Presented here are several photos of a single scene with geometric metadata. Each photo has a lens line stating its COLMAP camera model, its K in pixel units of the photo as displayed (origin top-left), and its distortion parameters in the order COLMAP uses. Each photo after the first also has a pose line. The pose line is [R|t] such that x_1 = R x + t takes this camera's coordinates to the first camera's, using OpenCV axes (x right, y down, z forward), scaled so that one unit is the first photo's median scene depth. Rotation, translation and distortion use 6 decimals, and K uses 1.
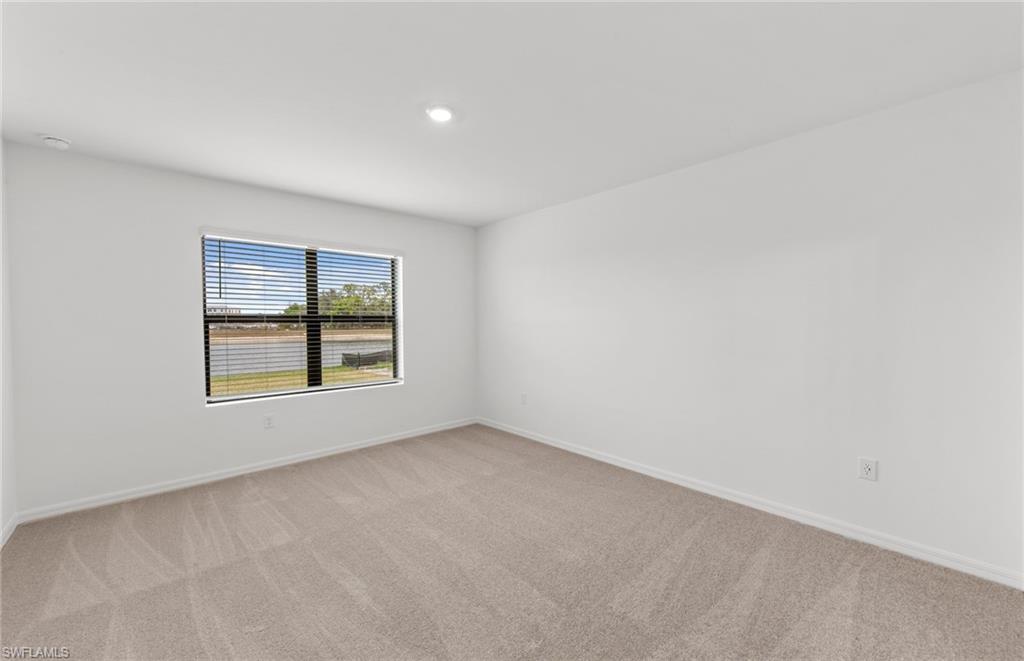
lens RADIAL K [[403.1, 0, 517.5], [0, 403.1, 330.4], [0, 0, 1]] dist [0.003708, 0.000239]
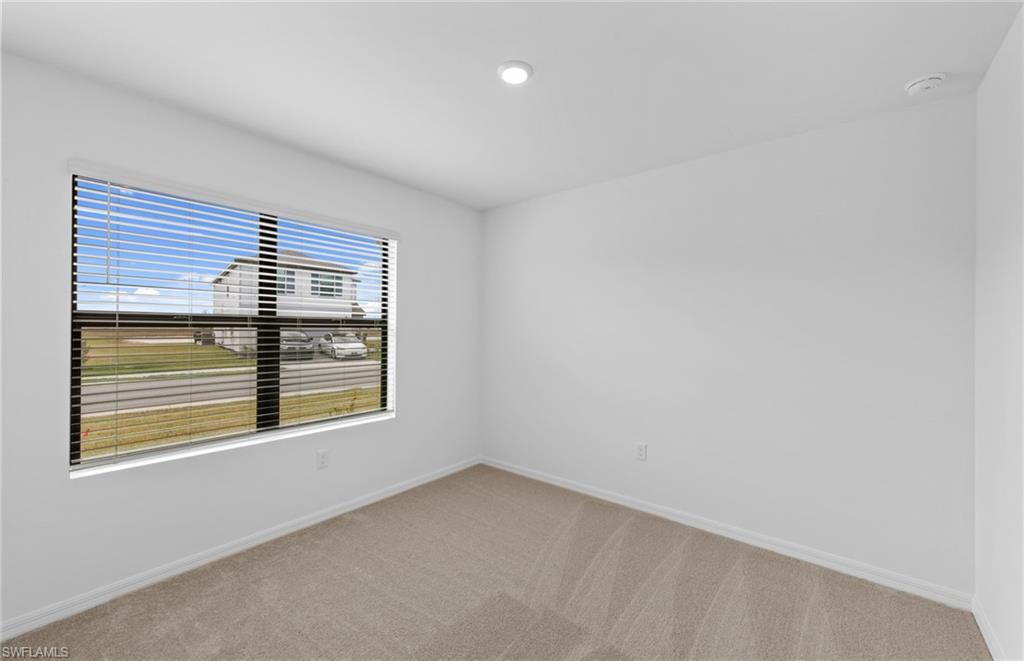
lens RADIAL K [[403.1, 0, 503.8], [0, 403.1, 332.8], [0, 0, 1]] dist [0.003708, 0.000239]
pose [[0.987296, 0.020762, 0.157528, -0.233975], [-0.018149, 0.999673, -0.018010, -0.007307], [-0.157851, 0.014922, 0.987350, 0.301872]]
